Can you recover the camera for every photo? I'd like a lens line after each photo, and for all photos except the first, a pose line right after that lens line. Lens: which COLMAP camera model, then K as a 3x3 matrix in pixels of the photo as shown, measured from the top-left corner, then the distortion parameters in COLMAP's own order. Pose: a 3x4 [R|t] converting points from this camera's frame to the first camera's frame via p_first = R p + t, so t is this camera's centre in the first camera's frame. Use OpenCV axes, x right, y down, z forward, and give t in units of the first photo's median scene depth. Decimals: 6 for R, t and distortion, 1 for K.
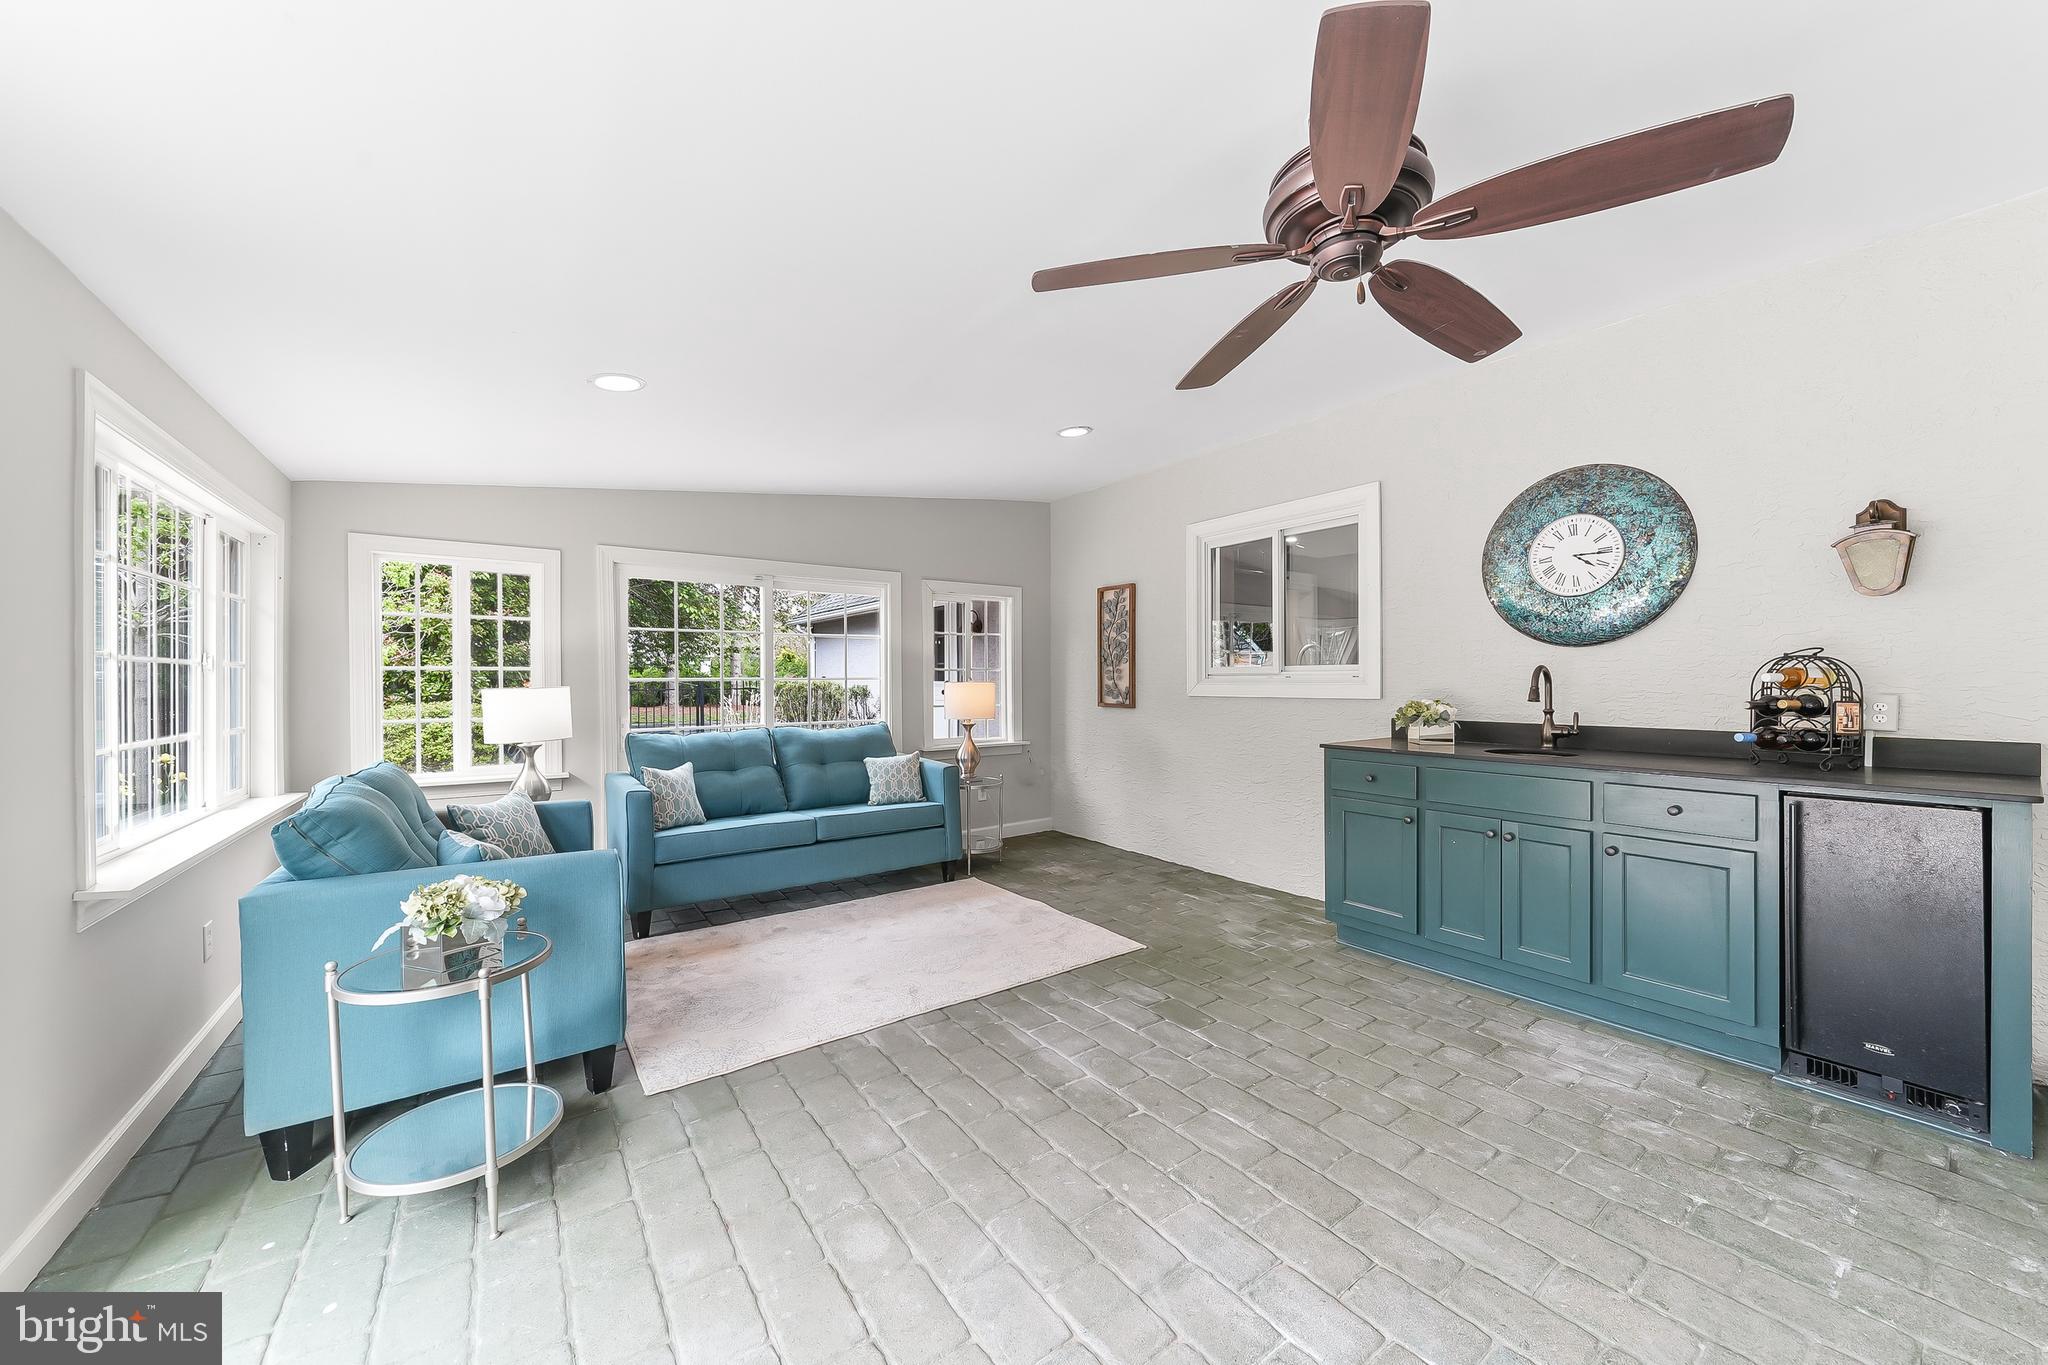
lens RADIAL K [[735.1, 0, 1024.0], [0, 735.1, 682.5], [0, 0, 1]] dist [-0.007169, -0.000065]
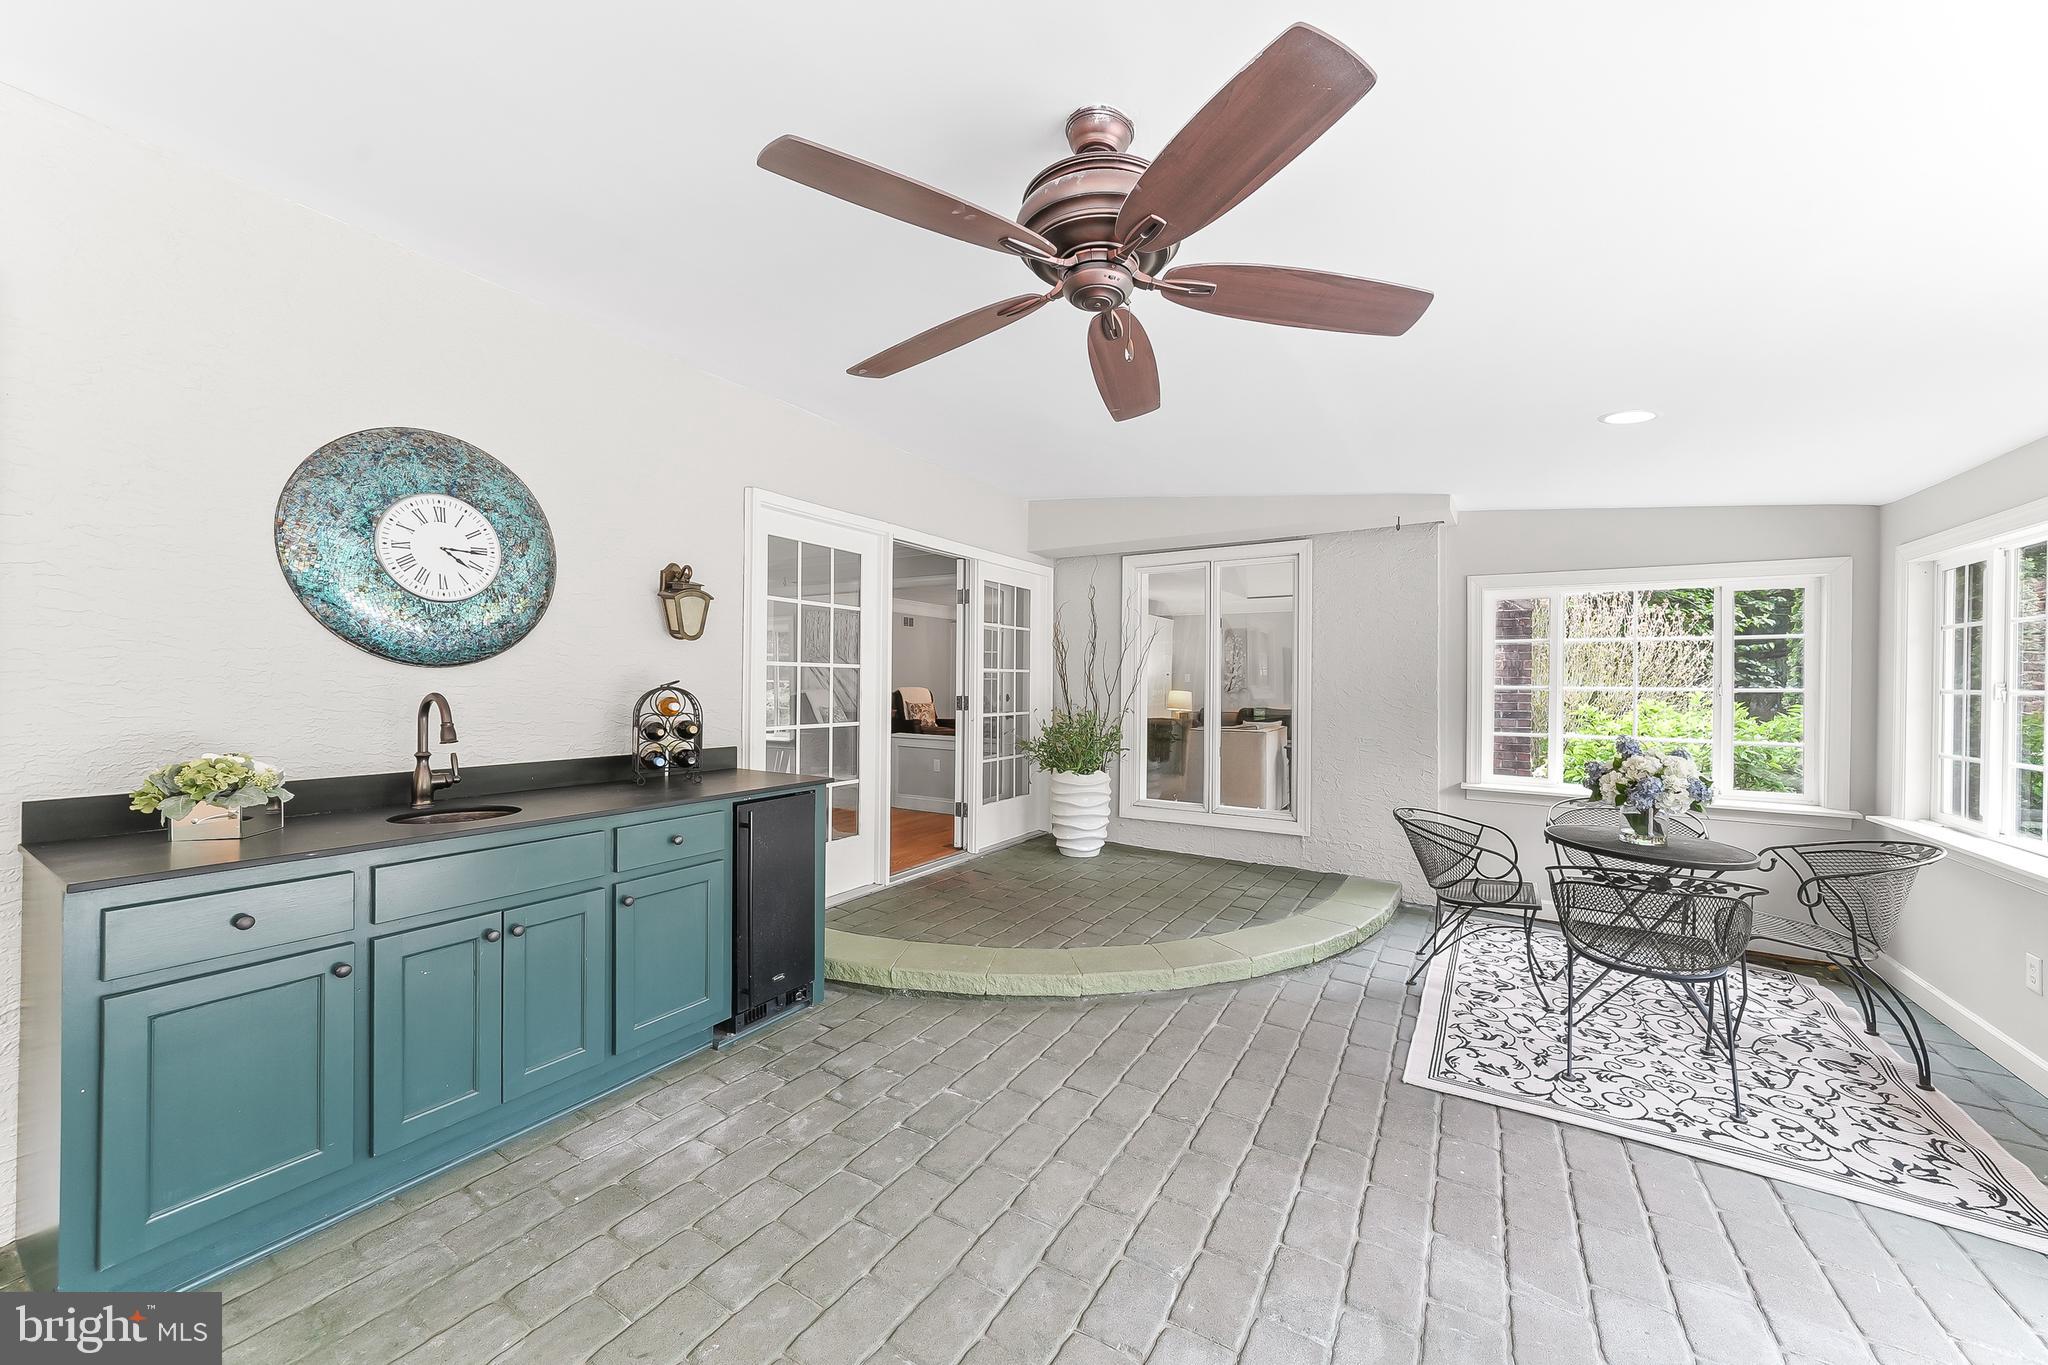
lens RADIAL K [[764.0, 0, 1026.2], [0, 764.0, 681.3], [0, 0, 1]] dist [-0.006094, -0.000115]
pose [[-0.399896, 0.001342, 0.916560, -0.220160], [-0.007015, 0.999965, -0.004524, -0.035331], [-0.916534, -0.008239, -0.399872, 0.758383]]
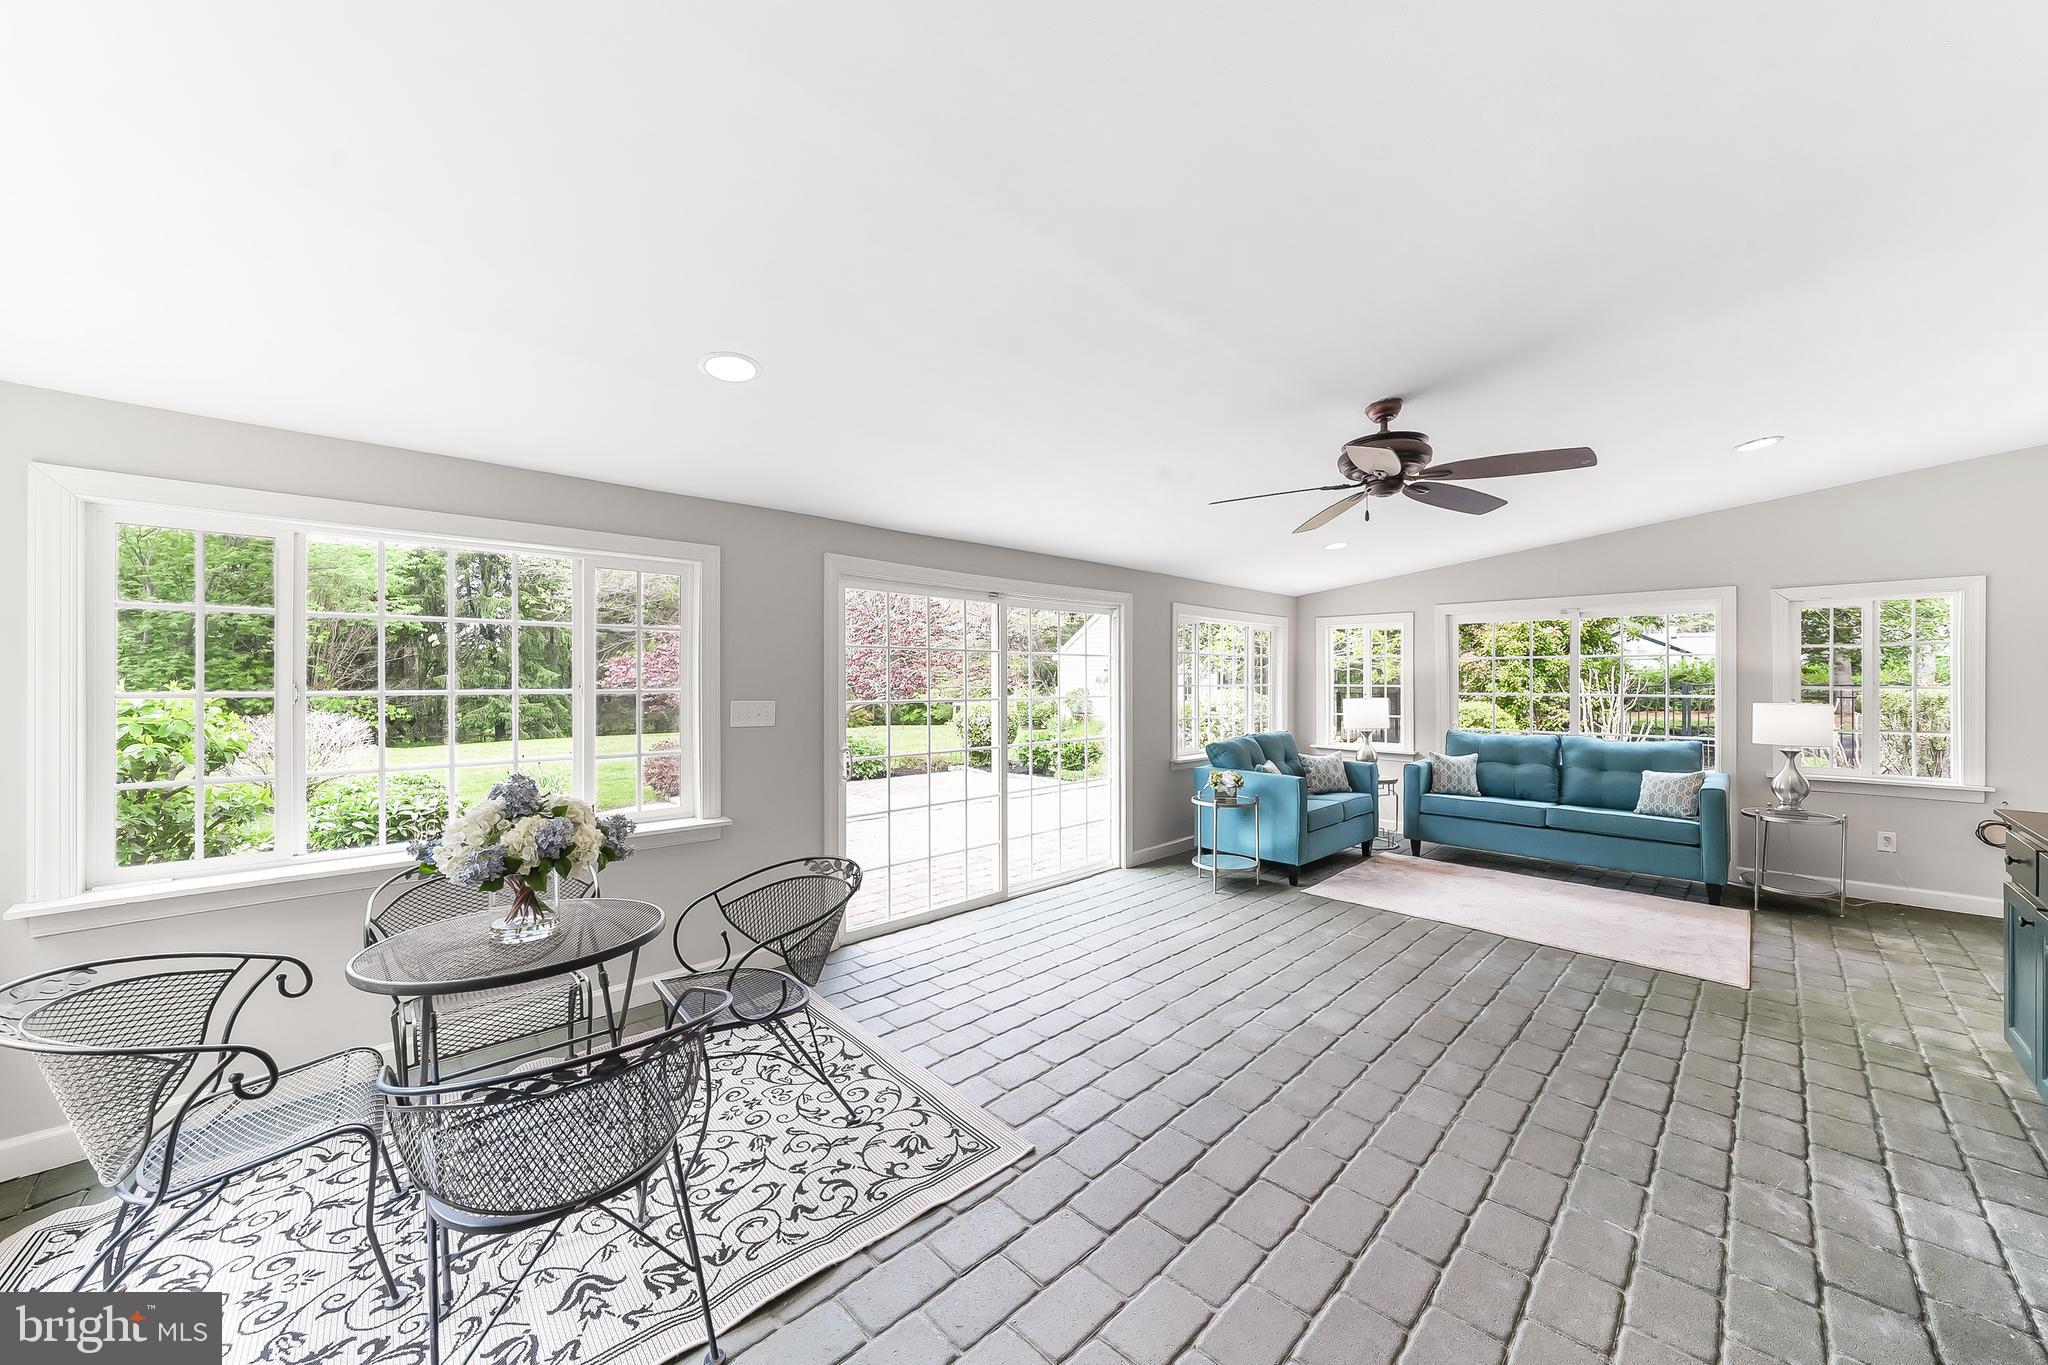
lens RADIAL K [[714.4, 0, 1024.0], [0, 714.4, 682.5], [0, 0, 1]] dist [-0.013832, 0.000016]
pose [[0.133593, 0.009036, -0.990995, 1.077443], [0.000230, 0.999958, 0.009149, -0.057893], [0.991036, -0.001450, 0.133585, -0.074715]]
